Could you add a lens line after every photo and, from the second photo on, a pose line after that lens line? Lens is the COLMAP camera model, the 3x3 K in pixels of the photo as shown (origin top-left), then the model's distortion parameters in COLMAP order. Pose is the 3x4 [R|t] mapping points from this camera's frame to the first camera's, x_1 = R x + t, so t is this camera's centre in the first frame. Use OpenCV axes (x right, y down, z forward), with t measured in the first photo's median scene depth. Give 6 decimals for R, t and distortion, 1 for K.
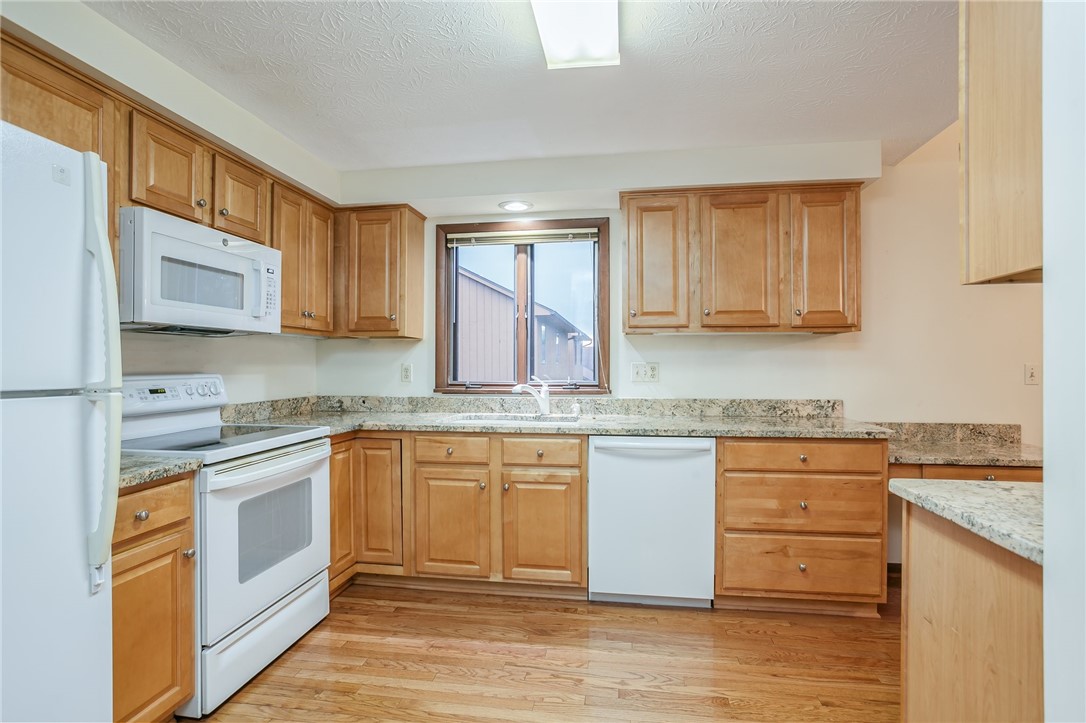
lens RADIAL K [[543.8, 0, 540.9], [0, 543.8, 361.3], [0, 0, 1]] dist [-0.053269, 0.035616]
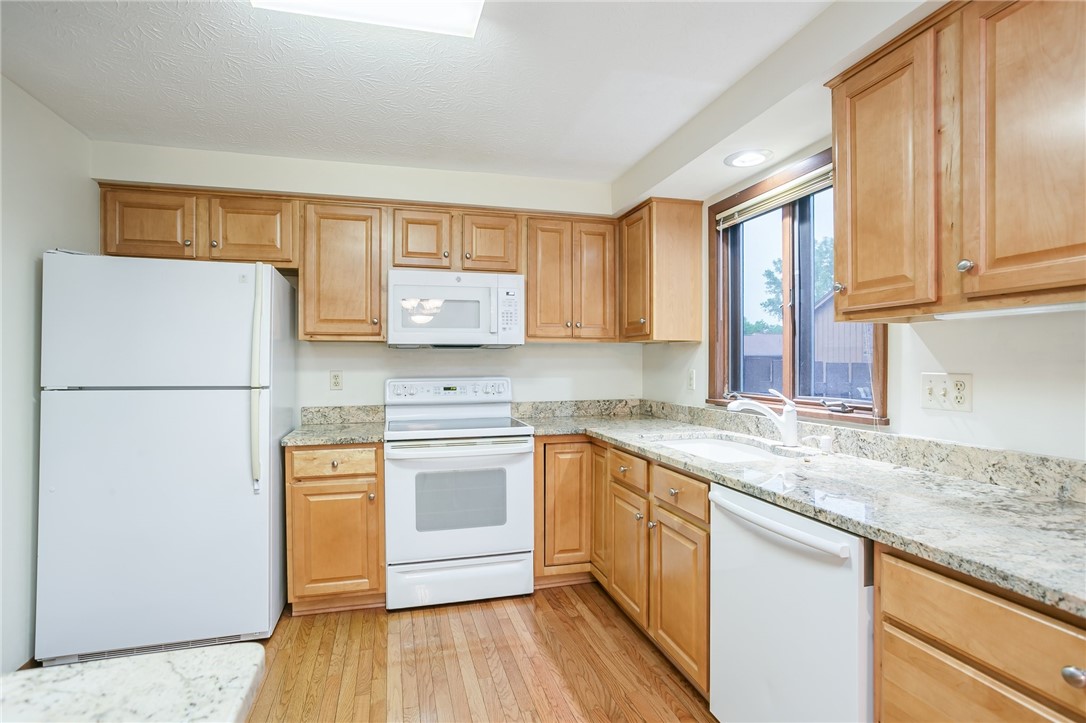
lens RADIAL K [[543.8, 0, 540.9], [0, 543.8, 361.3], [0, 0, 1]] dist [-0.053269, 0.035616]
pose [[0.409024, -0.001859, -0.912522, 0.583013], [0.007446, 0.999971, 0.001300, -0.014613], [0.912493, -0.007326, 0.409026, 0.503732]]
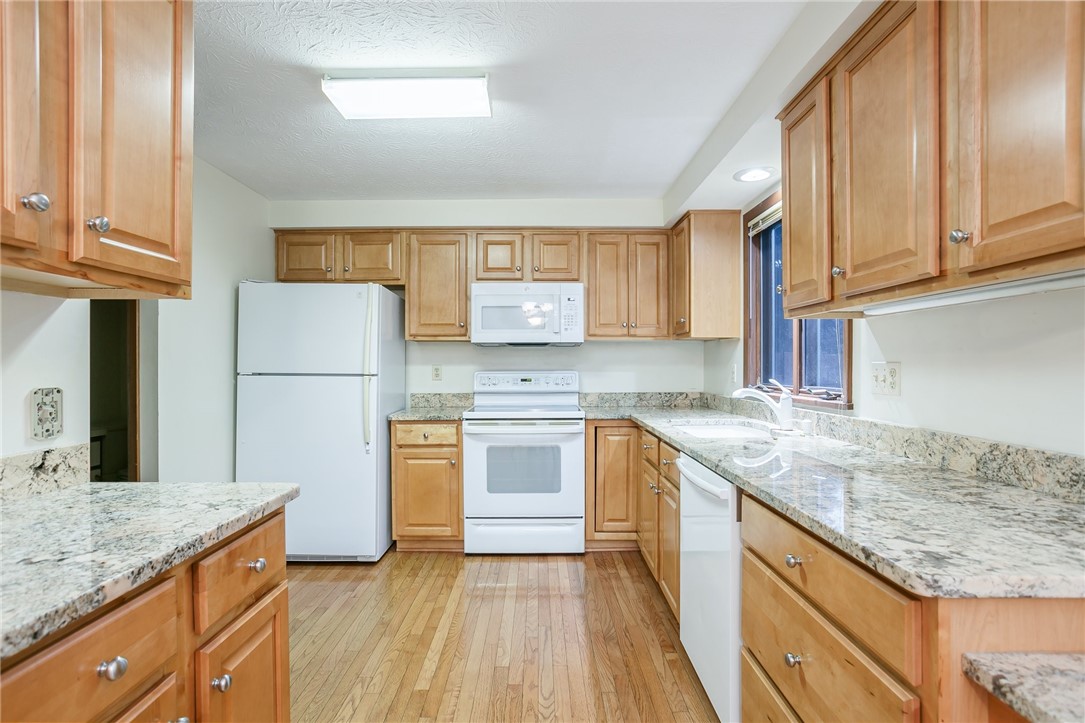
lens RADIAL K [[543.3, 0, 540.4], [0, 543.3, 361.3], [0, 0, 1]] dist [-0.053269, 0.035616]
pose [[0.153217, -0.005027, -0.988180, 0.823758], [0.006166, 0.999972, -0.004131, 0.002180], [0.988173, -0.005460, 0.153243, 0.627057]]
